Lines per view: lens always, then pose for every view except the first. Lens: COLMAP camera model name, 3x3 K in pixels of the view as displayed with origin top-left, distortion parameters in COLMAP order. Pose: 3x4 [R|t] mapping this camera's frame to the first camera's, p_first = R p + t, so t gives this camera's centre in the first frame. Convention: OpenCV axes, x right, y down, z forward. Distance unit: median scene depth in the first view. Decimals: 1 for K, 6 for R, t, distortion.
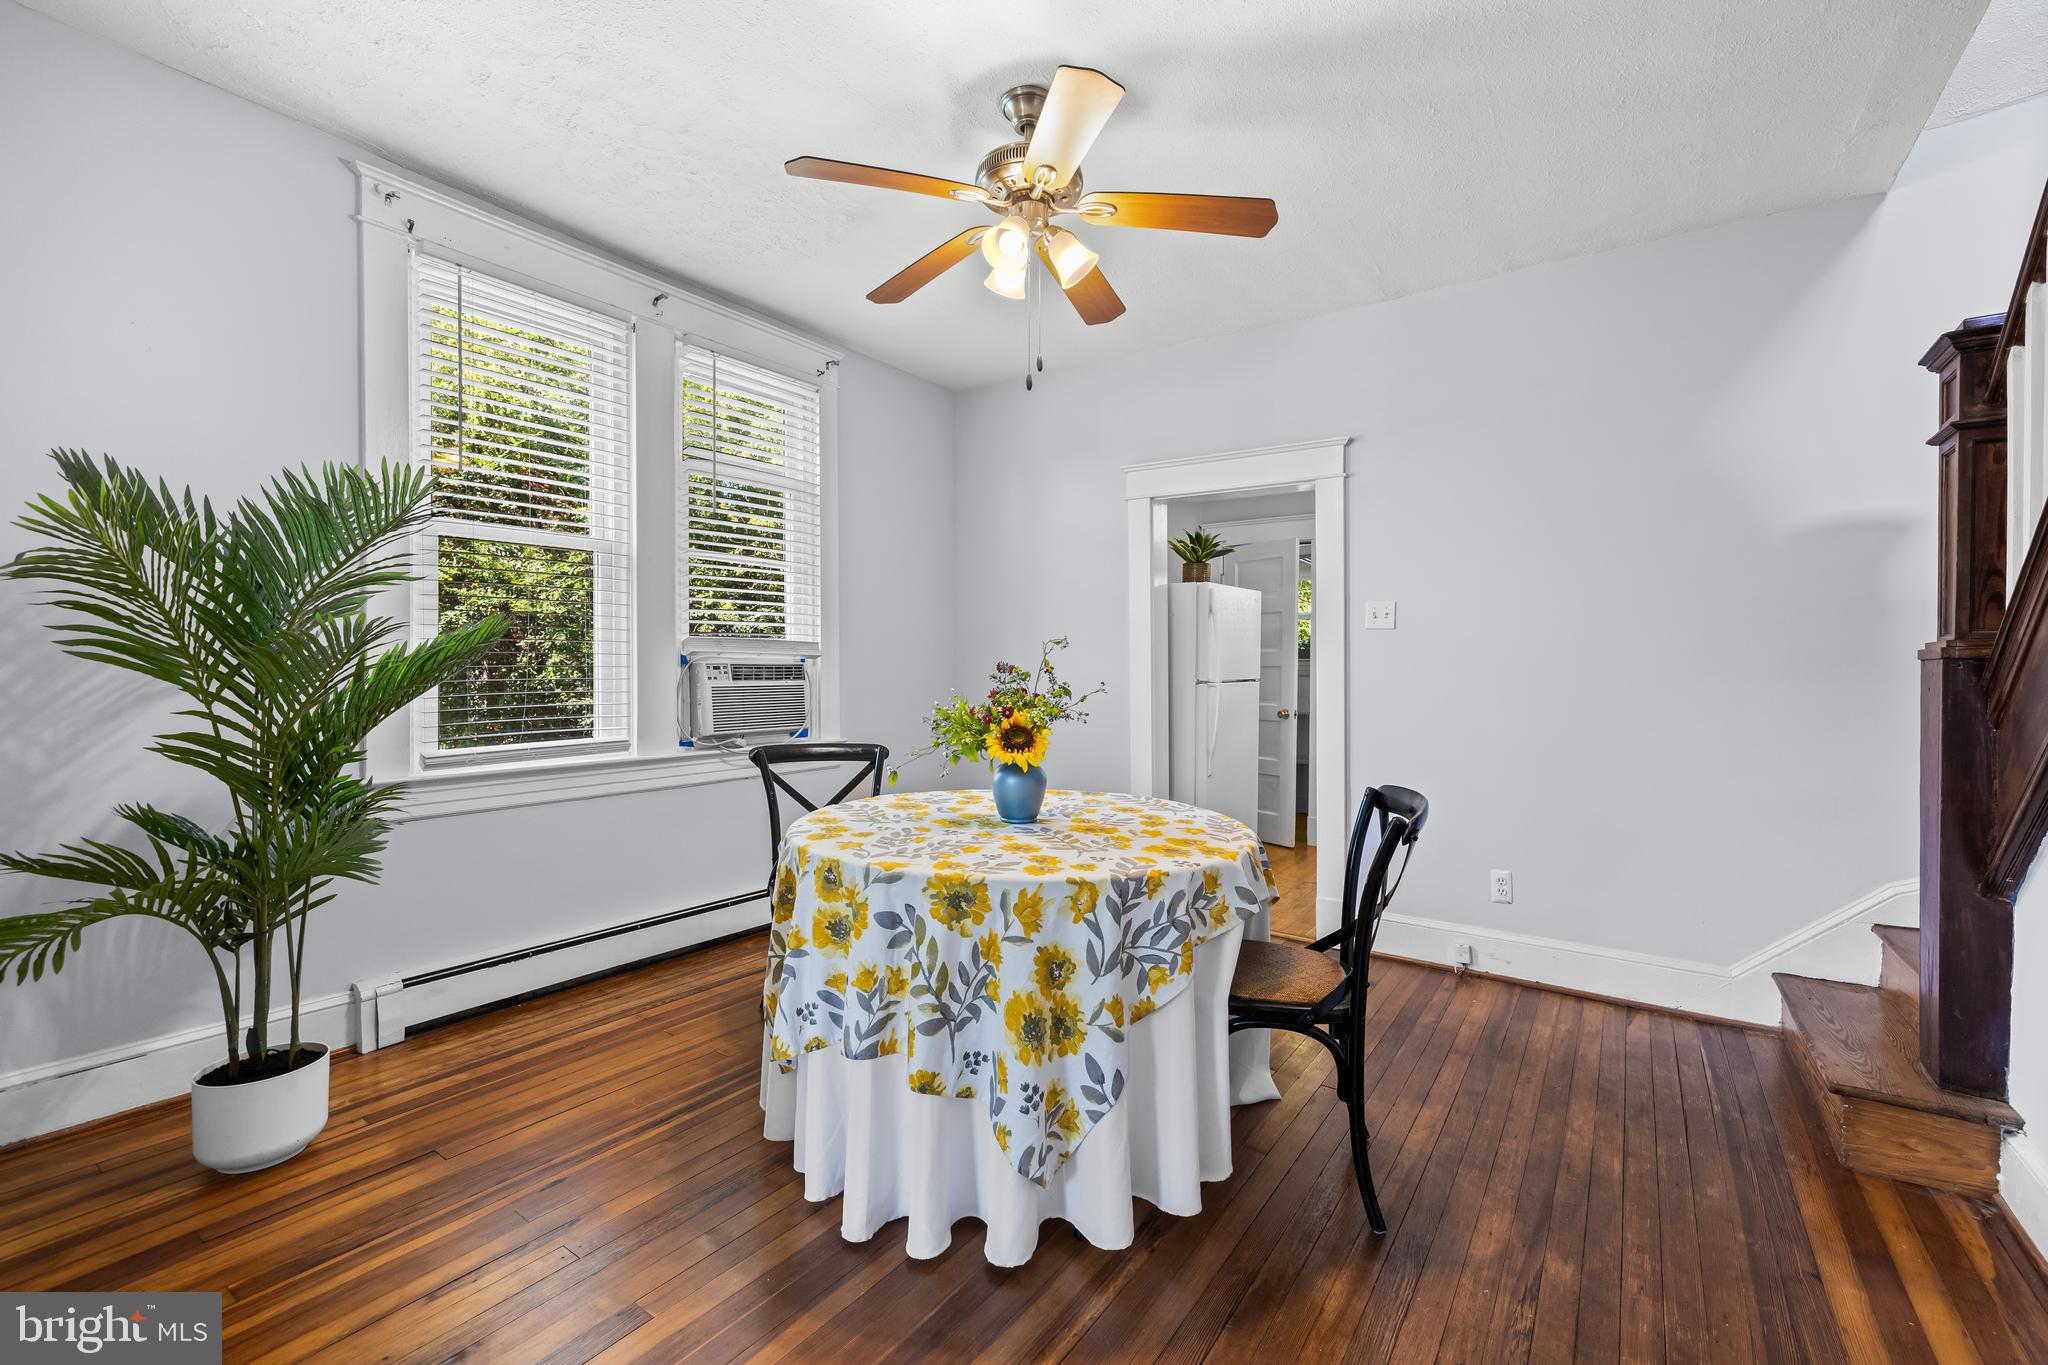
lens RADIAL K [[860.4, 0, 1035.3], [0, 860.4, 678.7], [0, 0, 1]] dist [-0.002838, 0.000959]
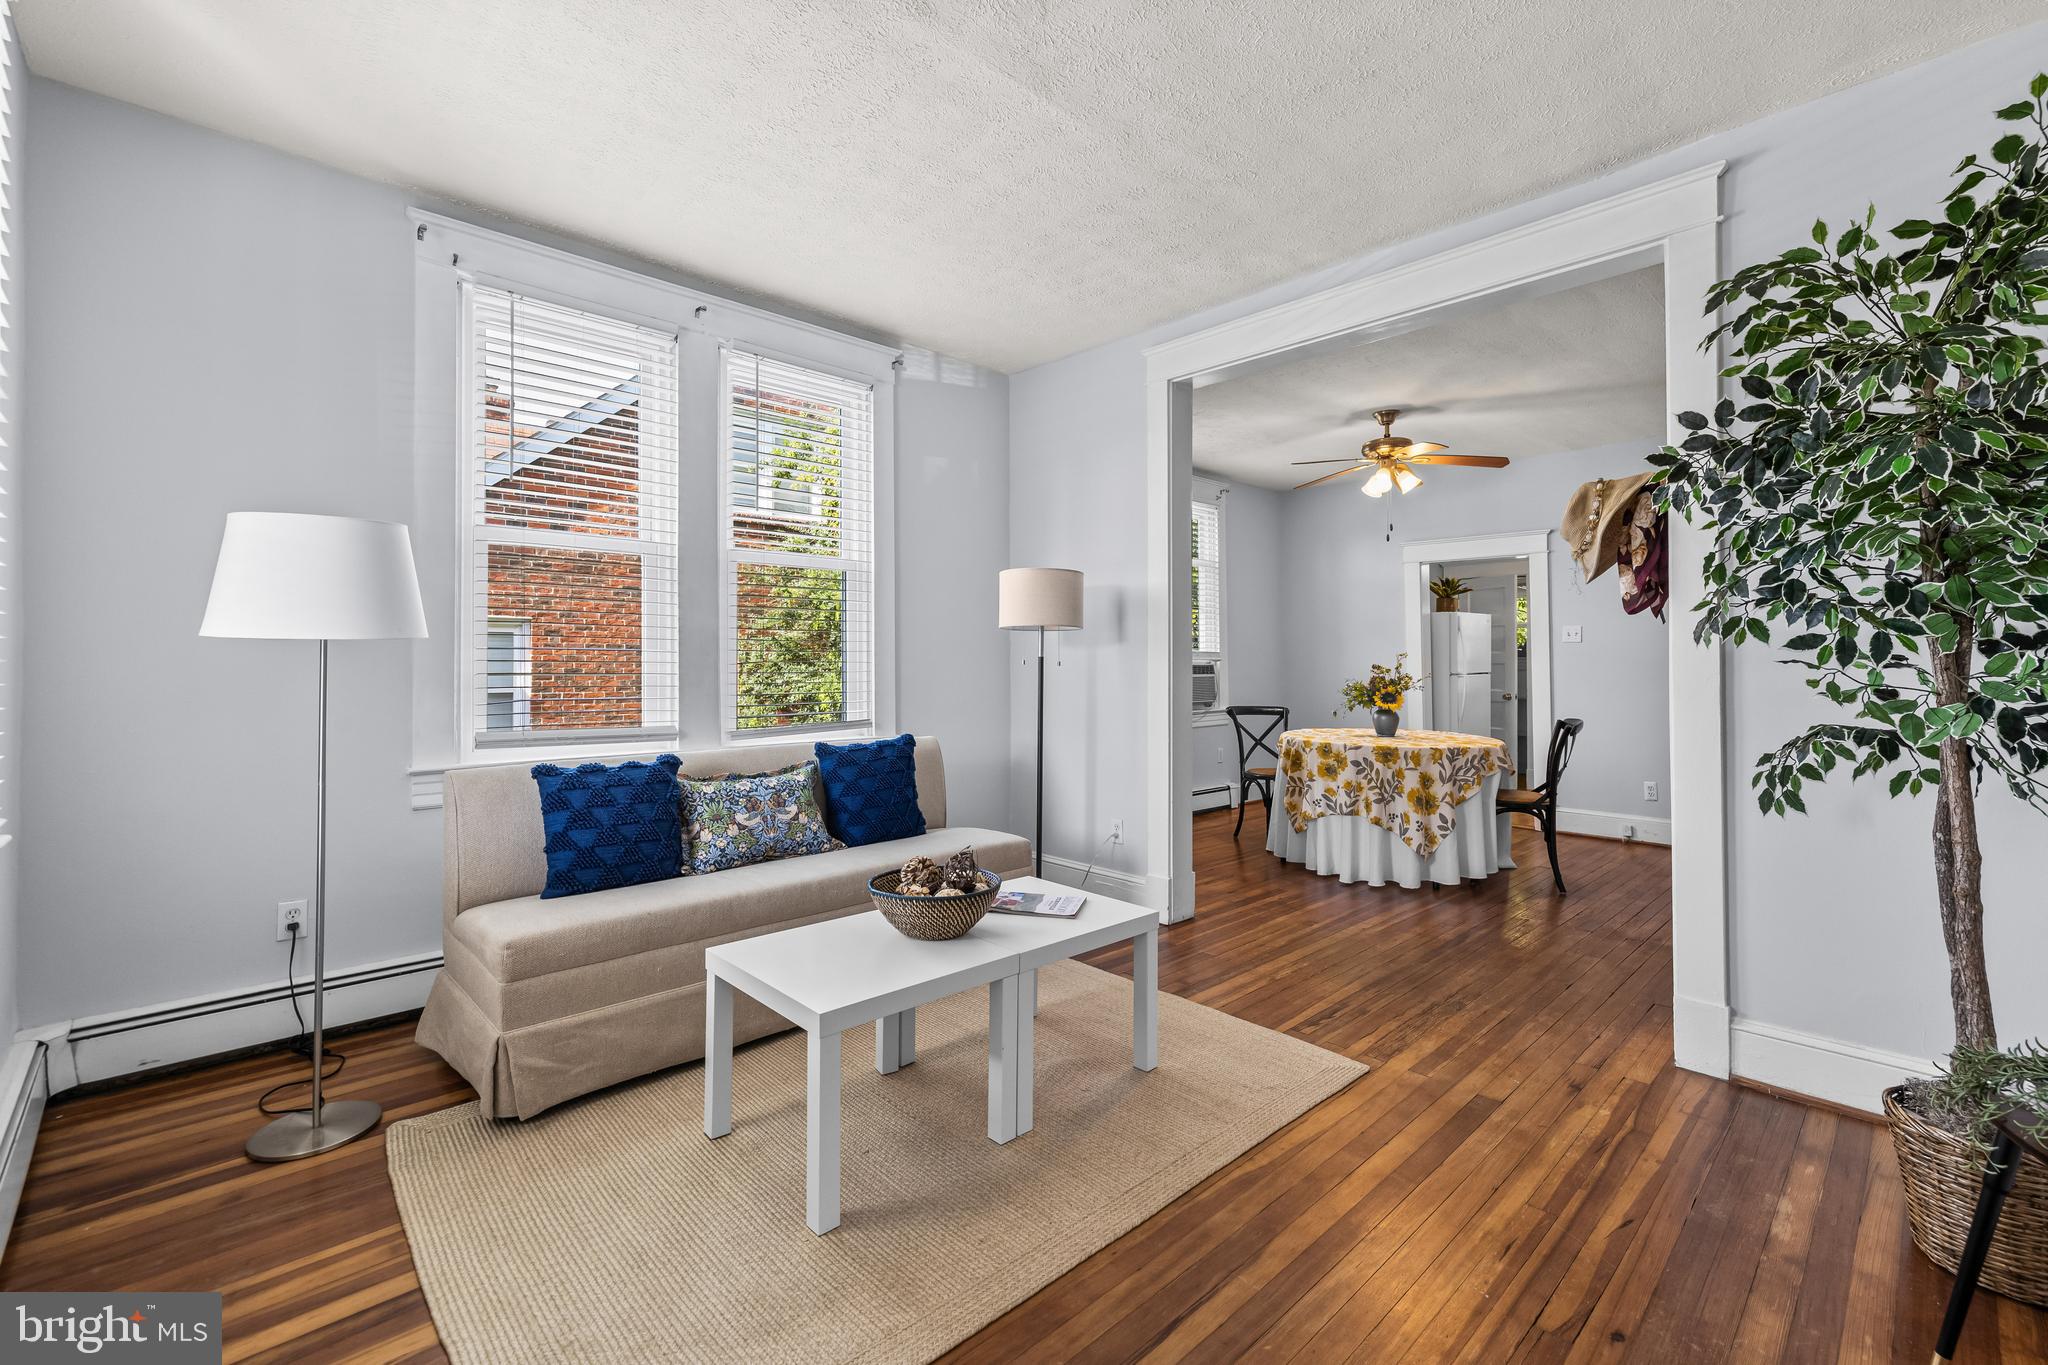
lens RADIAL K [[860.4, 0, 1041.7], [0, 860.4, 656.0], [0, 0, 1]] dist [-0.002838, 0.000959]
pose [[0.979965, -0.009795, -0.198929, -0.522056], [0.005089, 0.999695, -0.024150, 0.009620], [0.199105, 0.022653, 0.979716, -1.578868]]
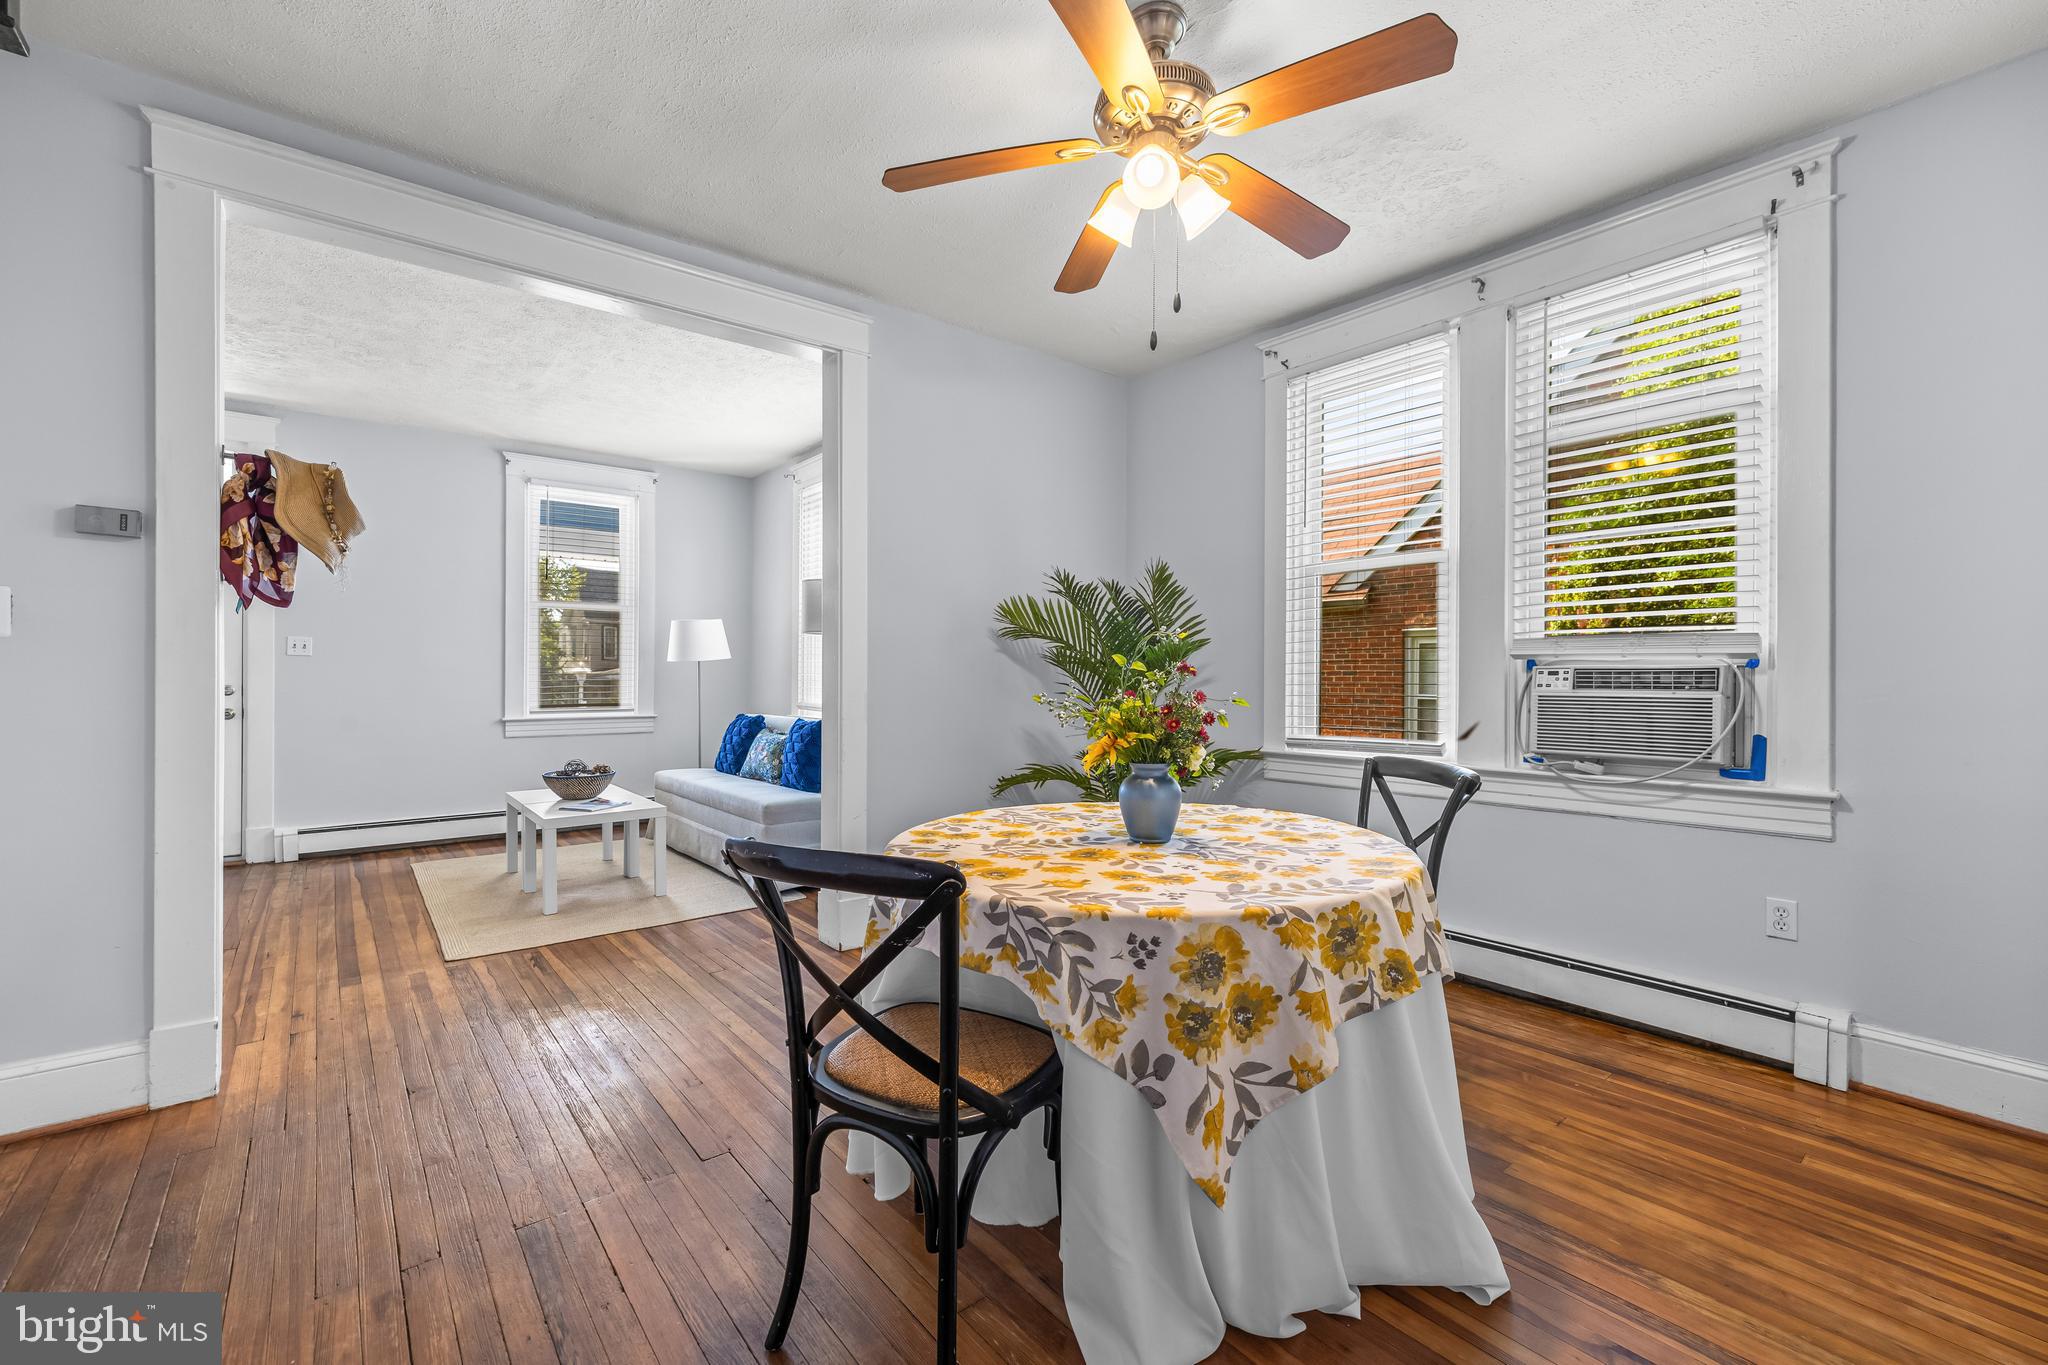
lens RADIAL K [[860.4, 0, 1016.8], [0, 860.4, 674.7], [0, 0, 1]] dist [-0.002838, 0.000959]
pose [[-0.272222, -0.003586, -0.962228, 1.013988], [-0.020086, 0.999796, 0.001957, -0.003012], [0.962025, 0.019860, -0.272238, 1.288822]]
